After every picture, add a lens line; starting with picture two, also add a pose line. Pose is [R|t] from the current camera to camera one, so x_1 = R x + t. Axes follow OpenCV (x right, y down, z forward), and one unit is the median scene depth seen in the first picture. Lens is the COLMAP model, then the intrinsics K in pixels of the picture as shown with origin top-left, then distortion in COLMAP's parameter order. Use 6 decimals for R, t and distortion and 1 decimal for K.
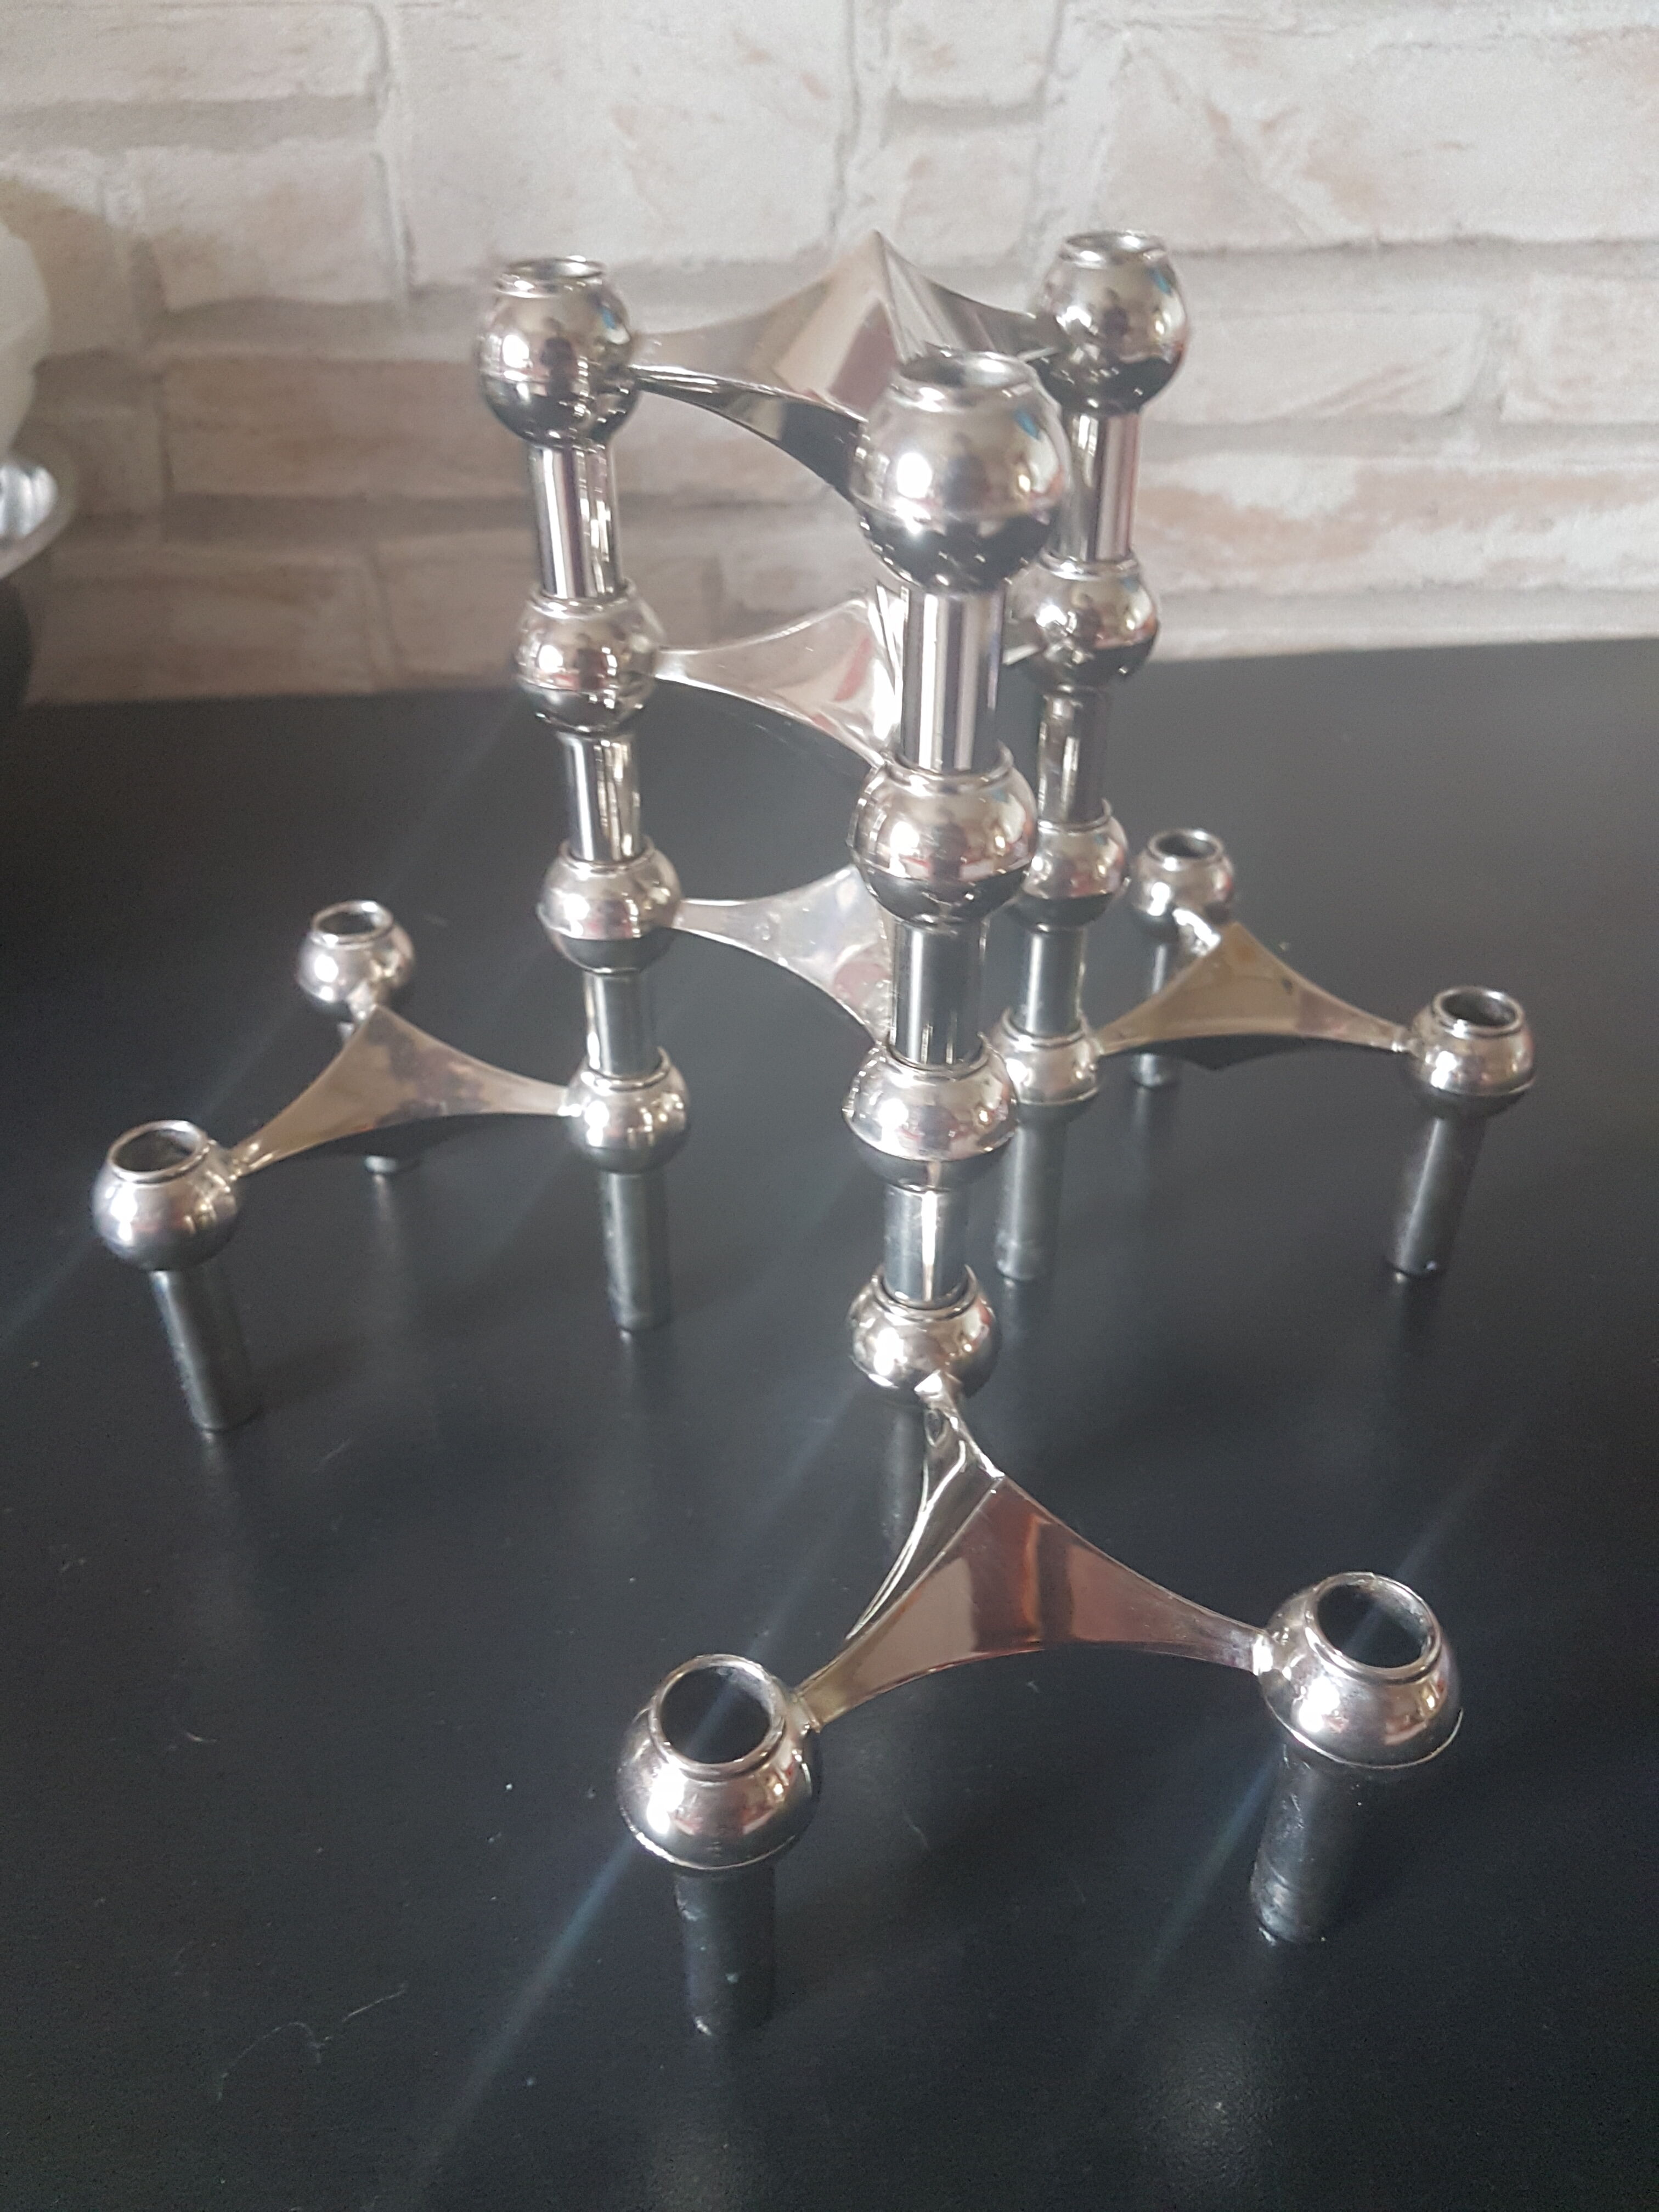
lens RADIAL K [[1706.9, 0, 766.4], [0, 1706.9, 1056.4], [0, 0, 1]] dist [0.061473, -0.092419]
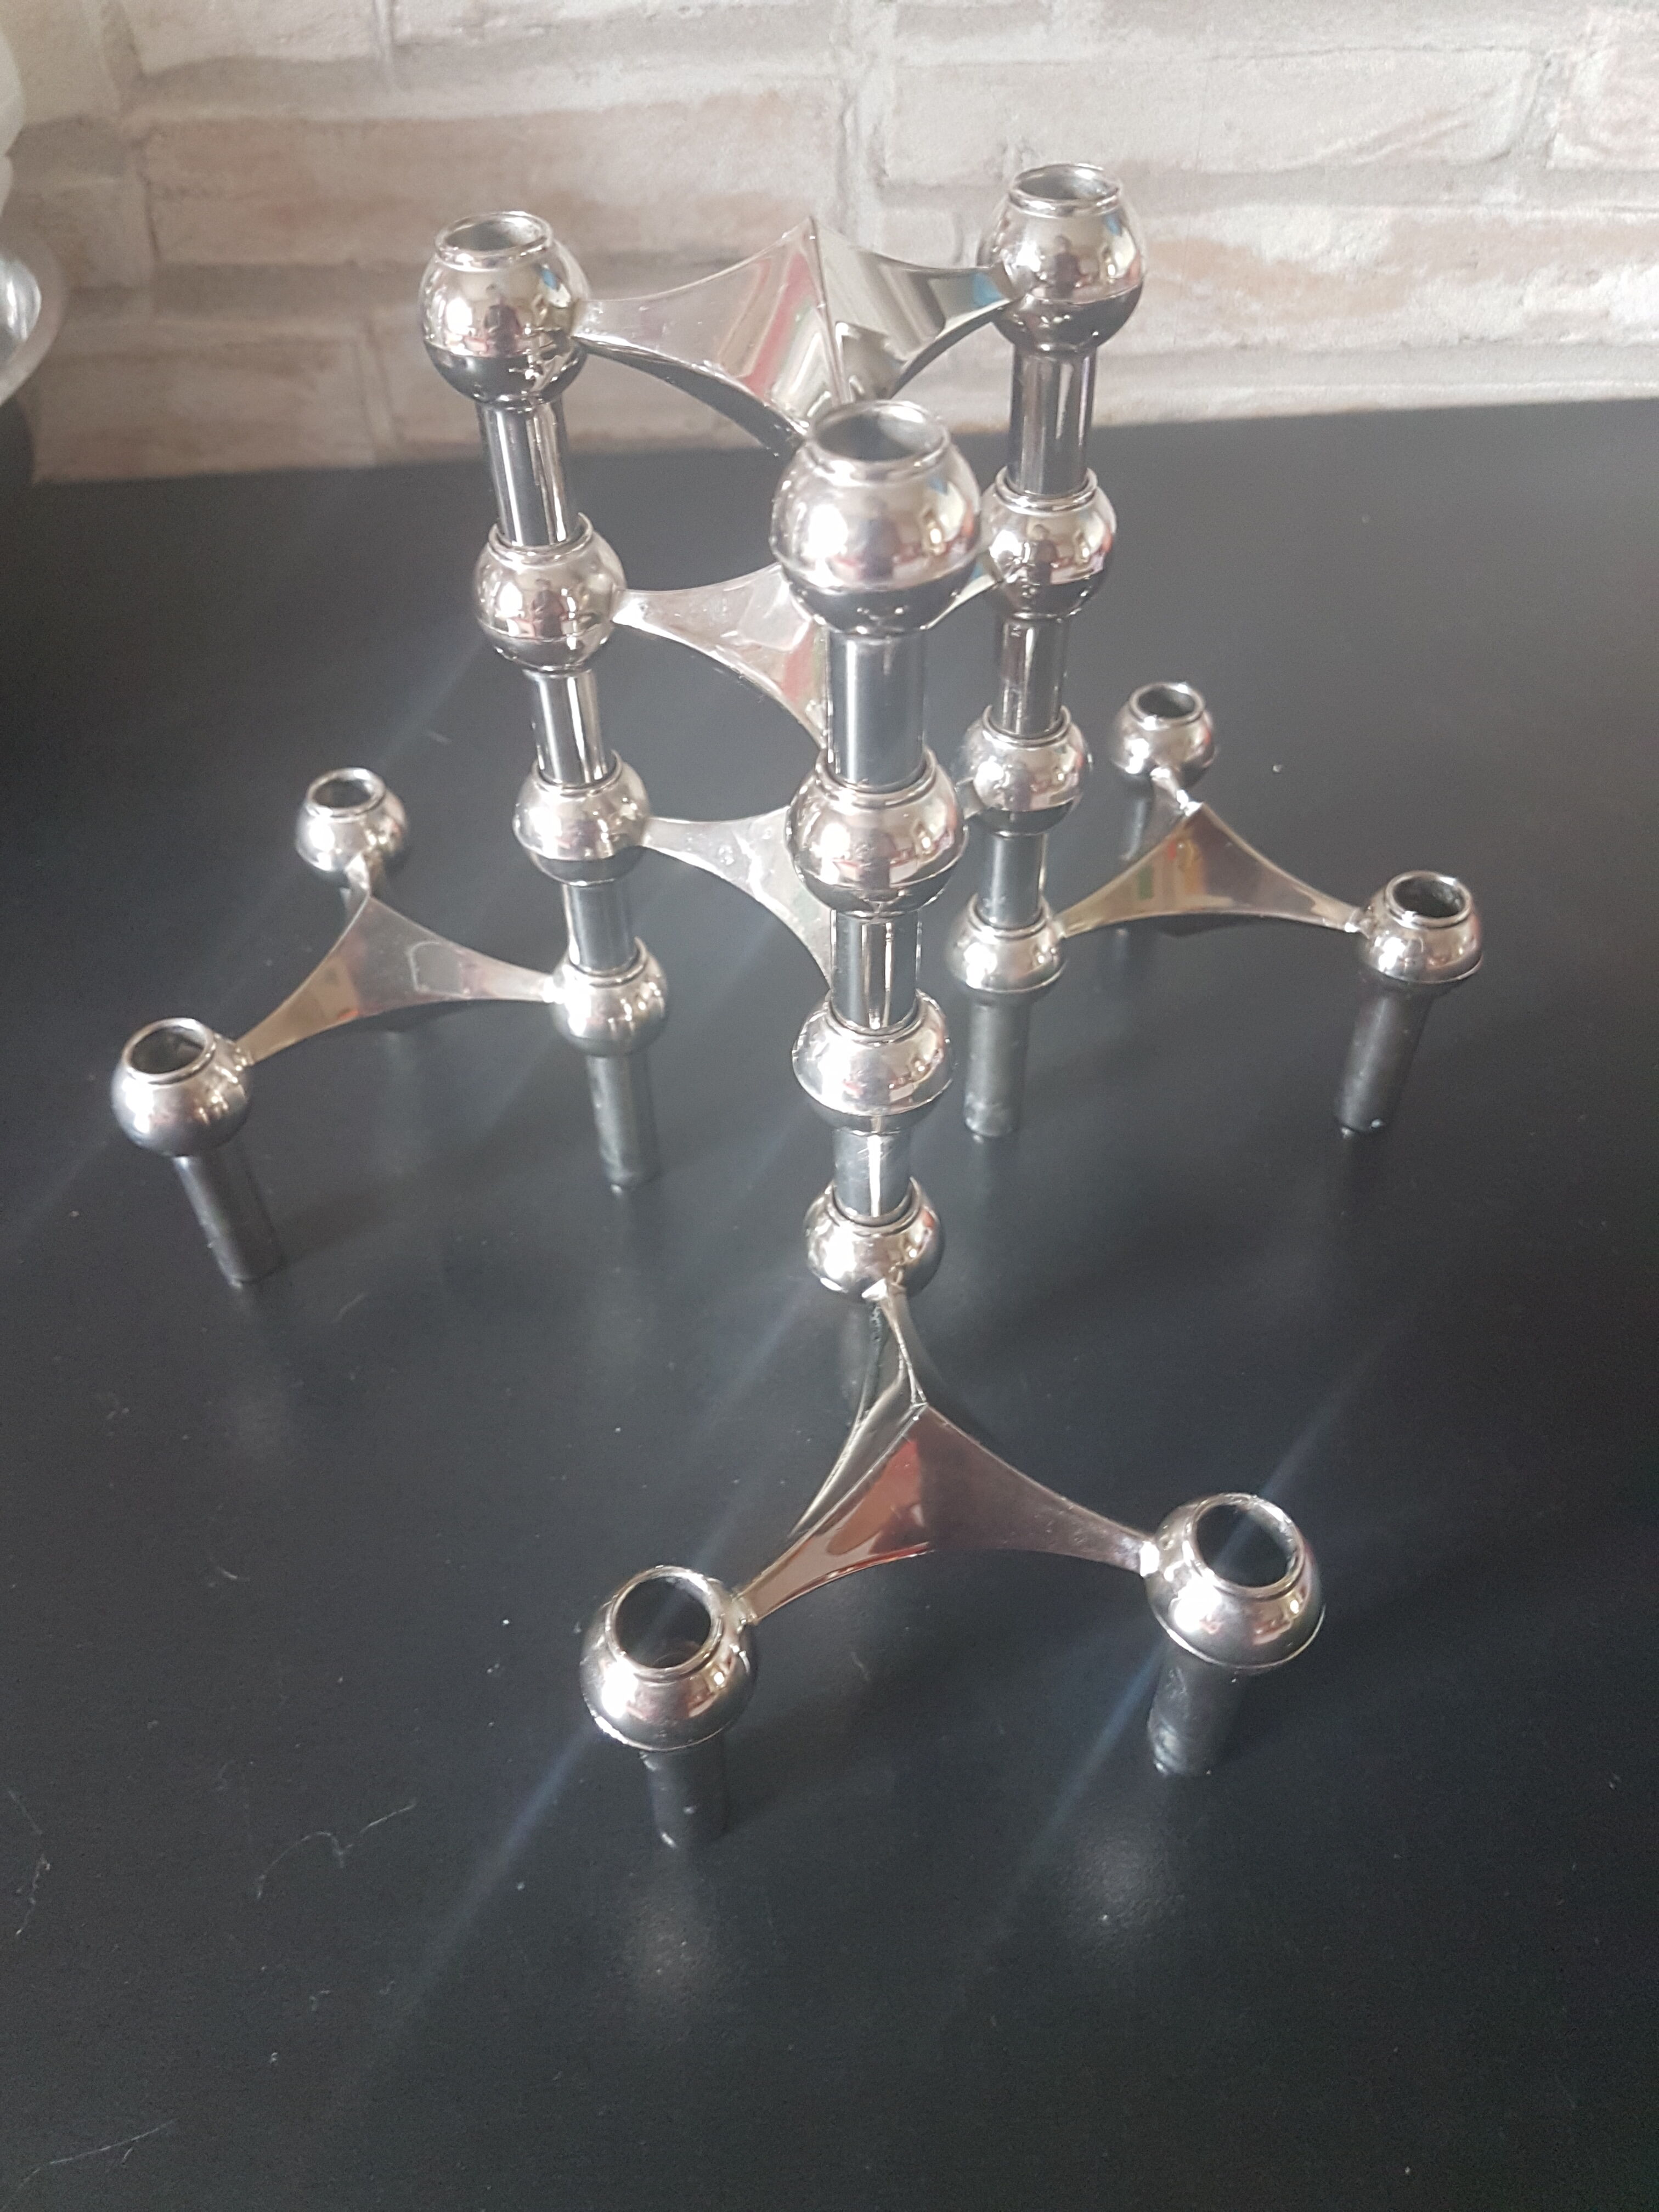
lens RADIAL K [[1706.9, 0, 767.4], [0, 1706.9, 1015.6], [0, 0, 1]] dist [0.061473, -0.092419]
pose [[0.999597, -0.000454, -0.028397, 0.043307], [0.005277, 0.985430, 0.170001, -0.126901], [0.027906, -0.170082, 0.985035, -0.037839]]
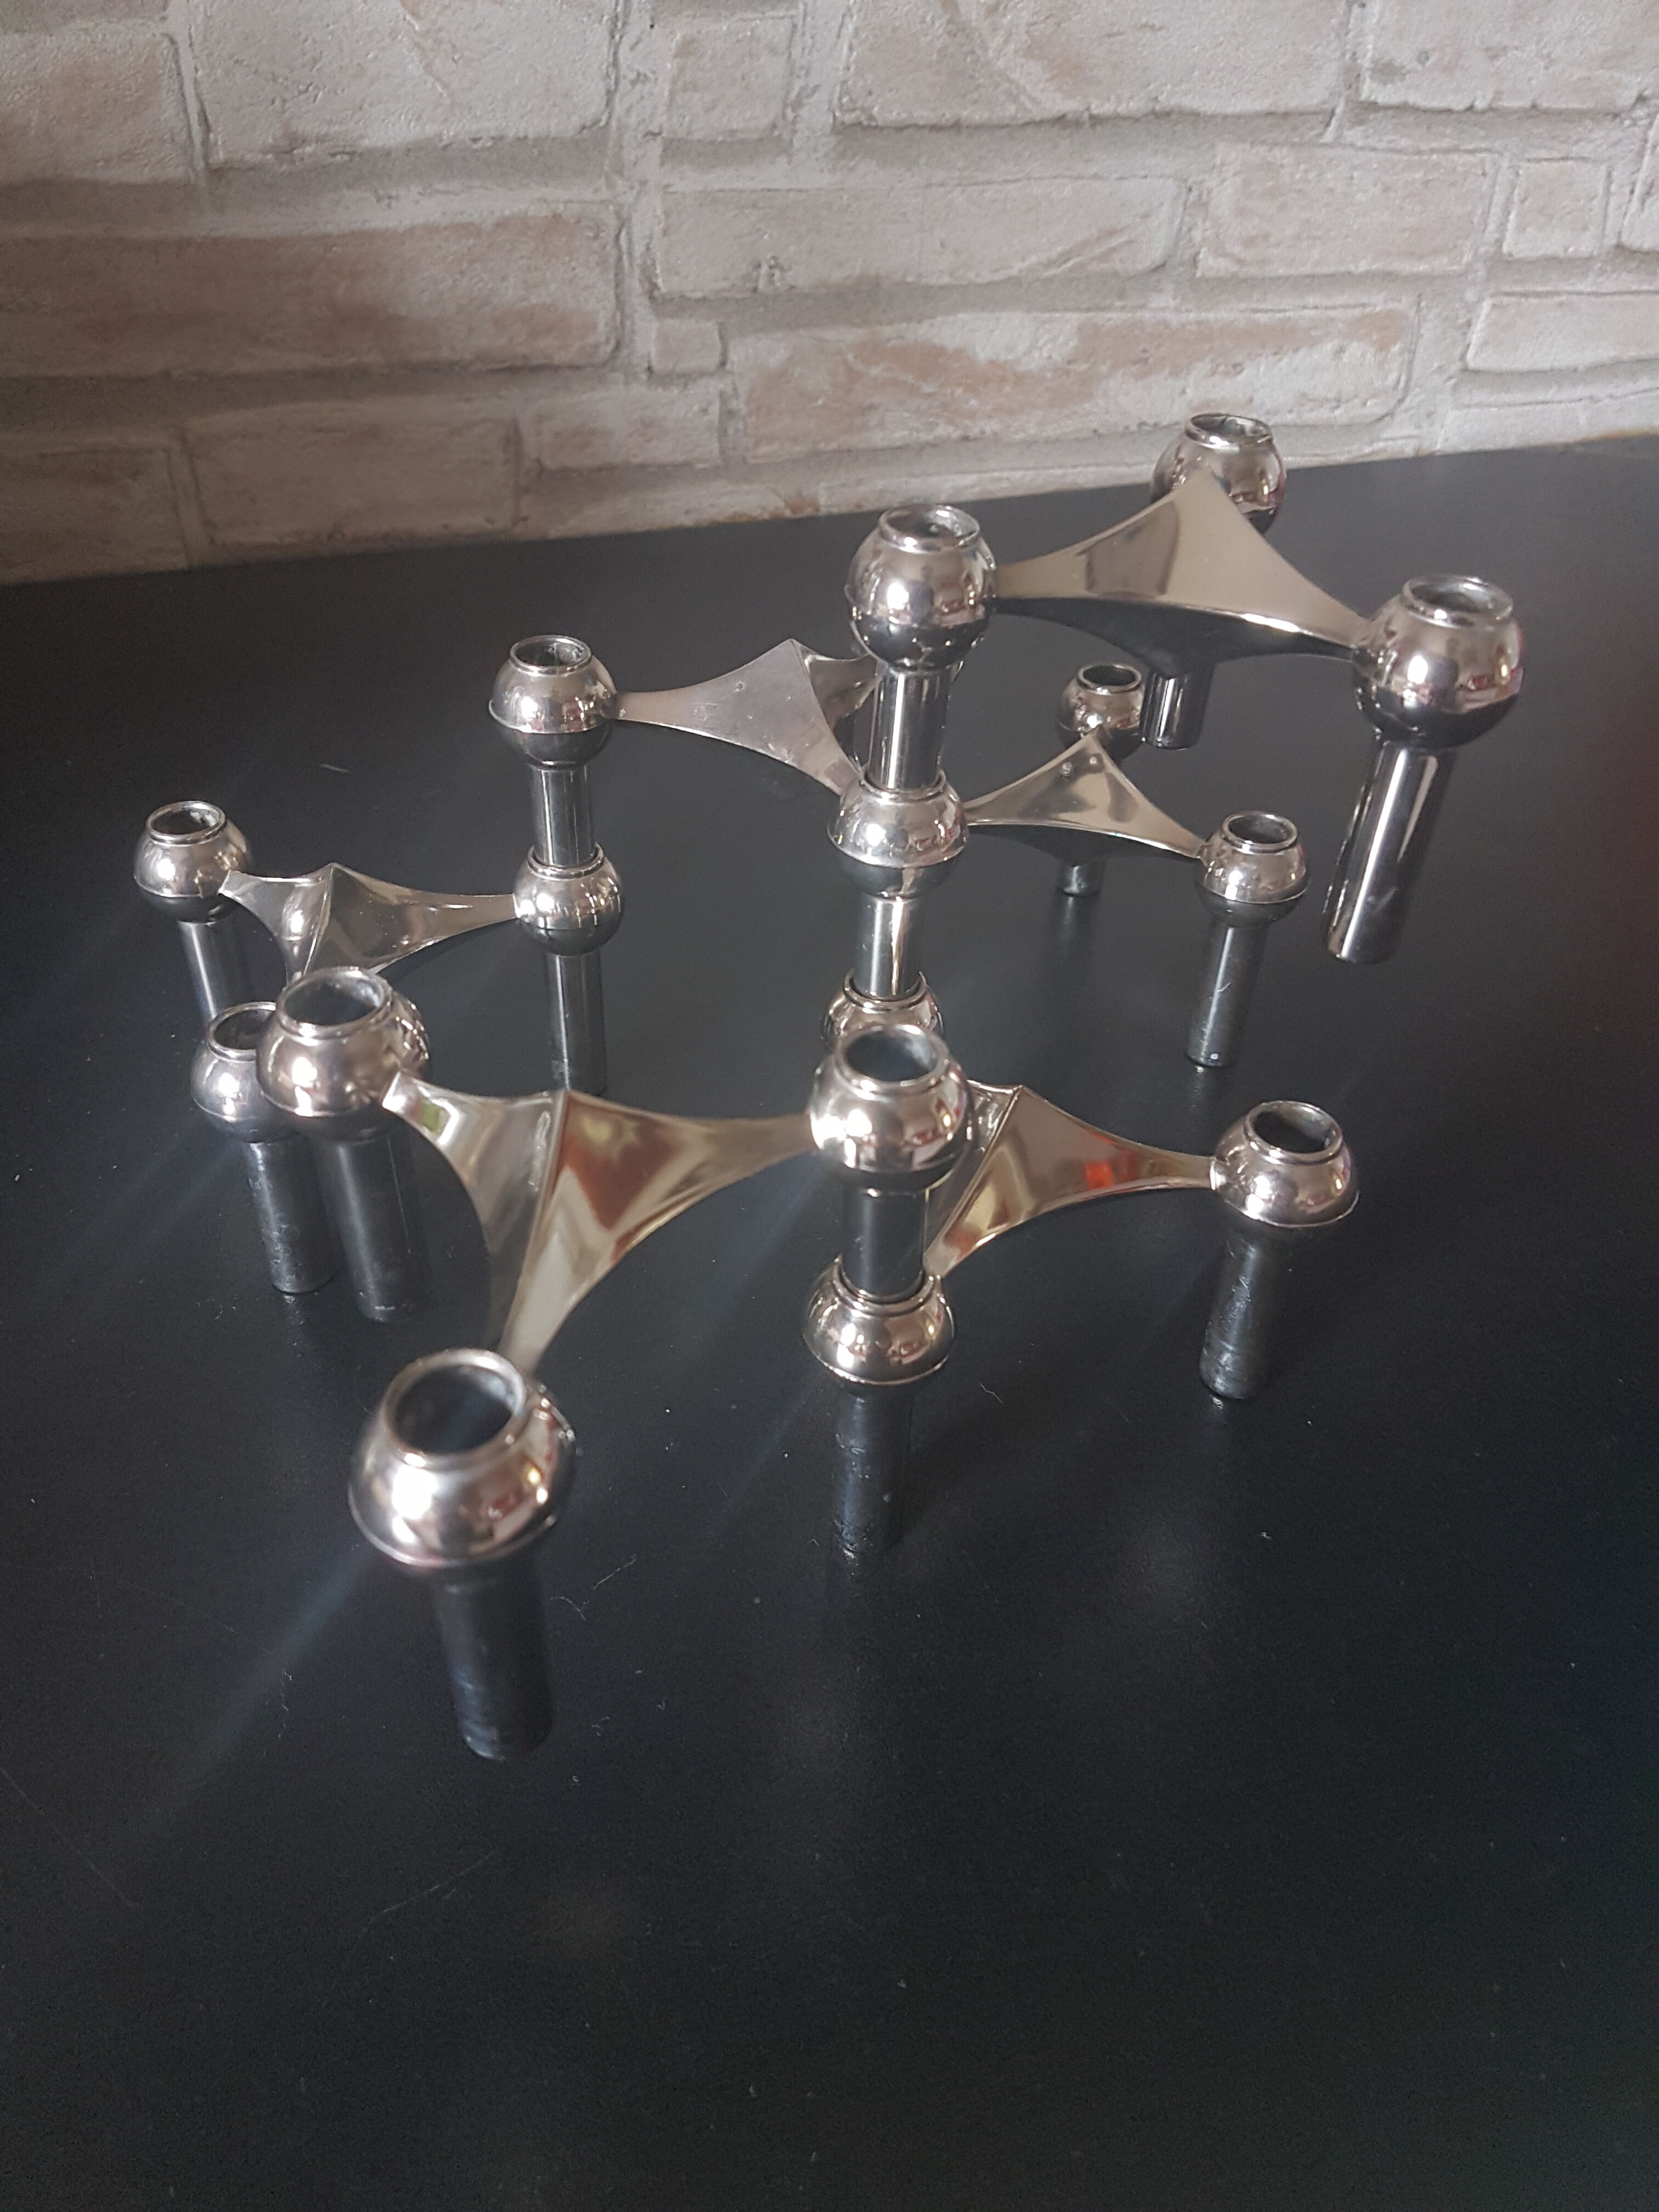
lens RADIAL K [[1706.9, 0, 762.3], [0, 1706.9, 1065.9], [0, 0, 1]] dist [0.061473, -0.092419]
pose [[0.979817, -0.100862, 0.172585, -0.187619], [0.090321, 0.993596, 0.067897, 0.085784], [-0.178327, -0.050938, 0.982652, -0.177384]]
